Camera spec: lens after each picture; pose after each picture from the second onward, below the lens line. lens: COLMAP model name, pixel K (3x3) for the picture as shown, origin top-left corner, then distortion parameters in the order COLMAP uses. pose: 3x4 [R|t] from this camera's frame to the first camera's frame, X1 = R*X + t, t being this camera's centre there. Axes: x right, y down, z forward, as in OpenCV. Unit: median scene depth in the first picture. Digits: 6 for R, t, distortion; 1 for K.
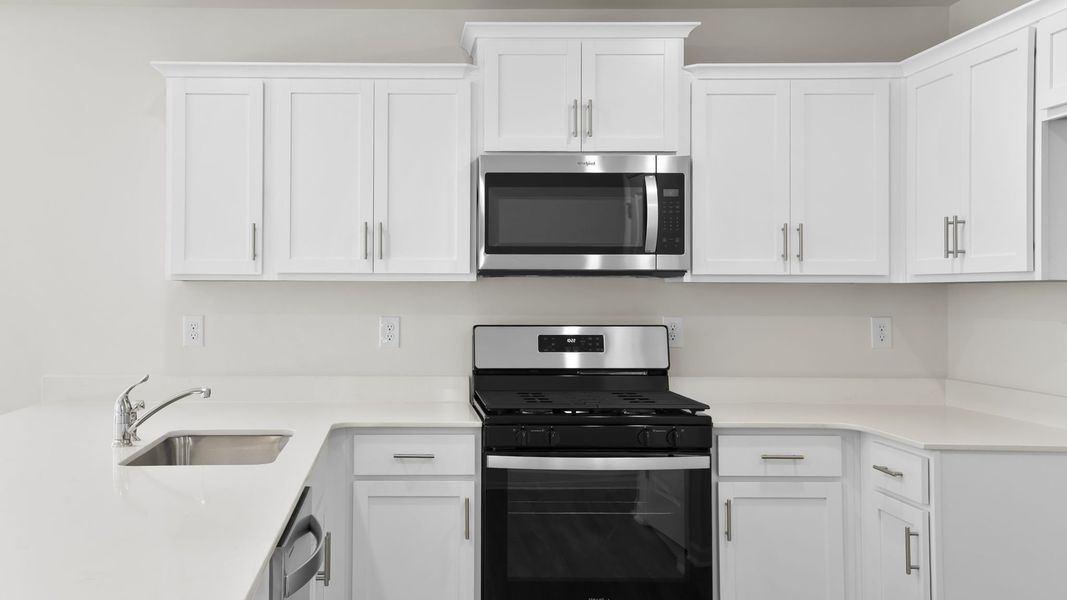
lens RADIAL K [[1131.2, 0, 504.8], [0, 1131.2, 271.2], [0, 0, 1]] dist [0.175158, 0.000000]
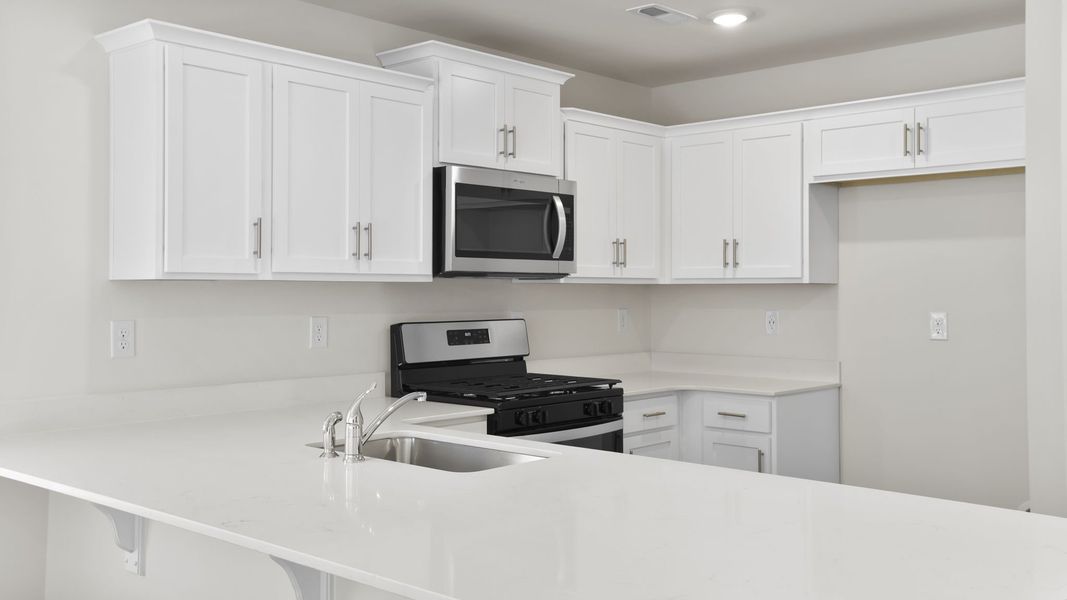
lens RADIAL K [[1027.0, 0, 536.1], [0, 1027.0, 273.9], [0, 0, 1]] dist [0.093827, 0.000000]
pose [[0.673483, 0.009657, 0.739140, -0.681620], [-0.012491, 0.999921, -0.001684, 0.001788], [-0.739097, -0.008098, 0.673550, 0.272647]]
